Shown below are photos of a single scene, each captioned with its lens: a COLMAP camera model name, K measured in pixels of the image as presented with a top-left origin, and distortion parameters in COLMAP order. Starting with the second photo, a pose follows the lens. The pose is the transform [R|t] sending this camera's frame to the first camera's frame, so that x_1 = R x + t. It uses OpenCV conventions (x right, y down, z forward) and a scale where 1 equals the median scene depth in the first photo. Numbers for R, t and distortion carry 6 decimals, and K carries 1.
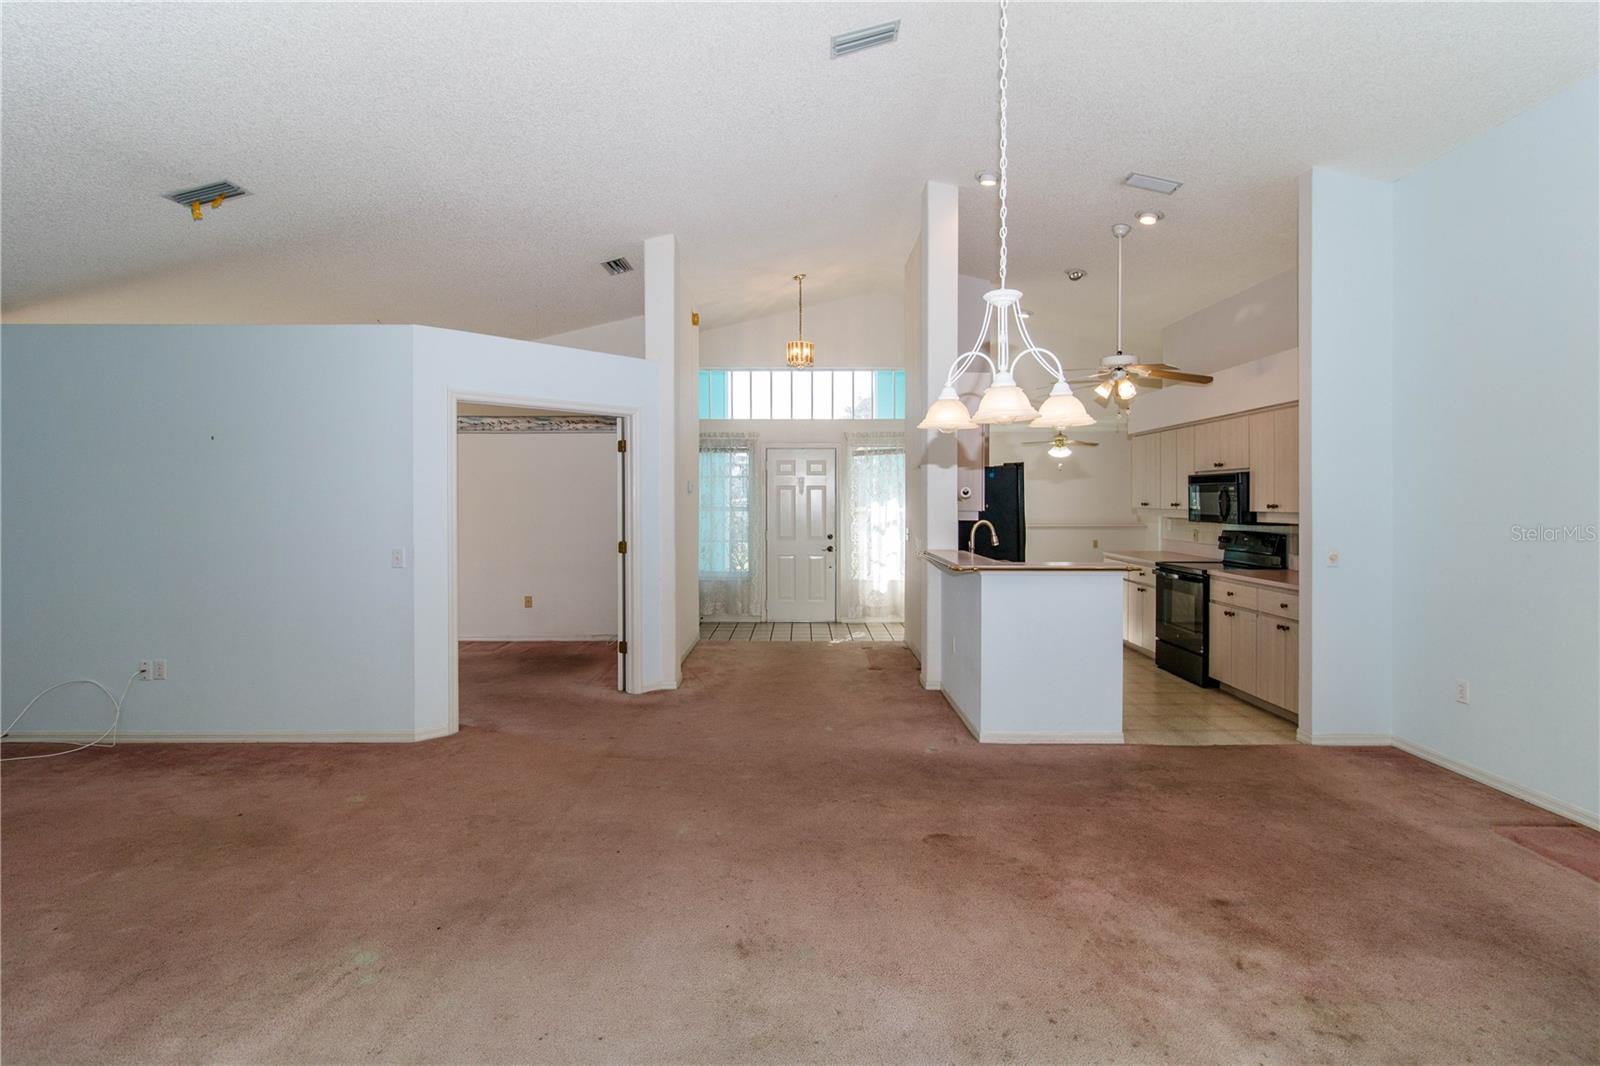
lens RADIAL K [[765.2, 0, 796.8], [0, 765.2, 505.7], [0, 0, 1]] dist [0.000394, 0.000286]
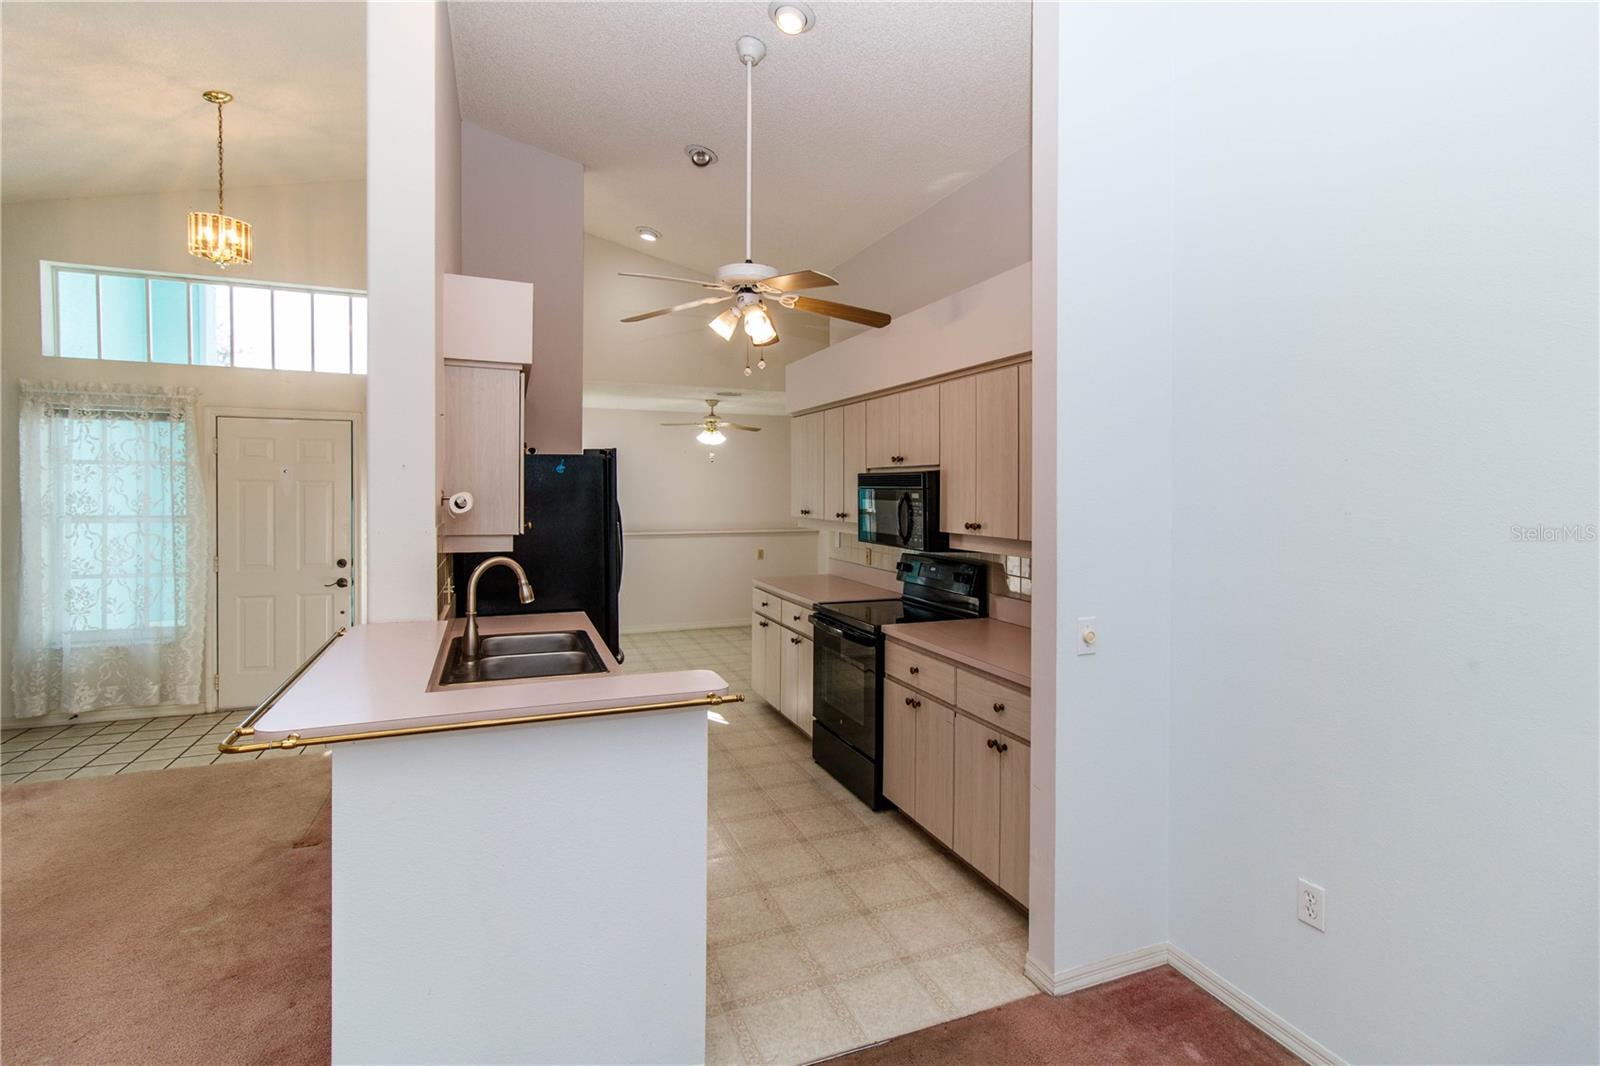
lens RADIAL K [[765.2, 0, 796.8], [0, 765.2, 505.7], [0, 0, 1]] dist [0.000394, 0.000286]
pose [[0.929692, -0.003622, 0.368321, 0.235550], [-0.002177, 0.999880, 0.015328, -0.024042], [-0.368332, -0.015052, 0.929572, 0.433766]]
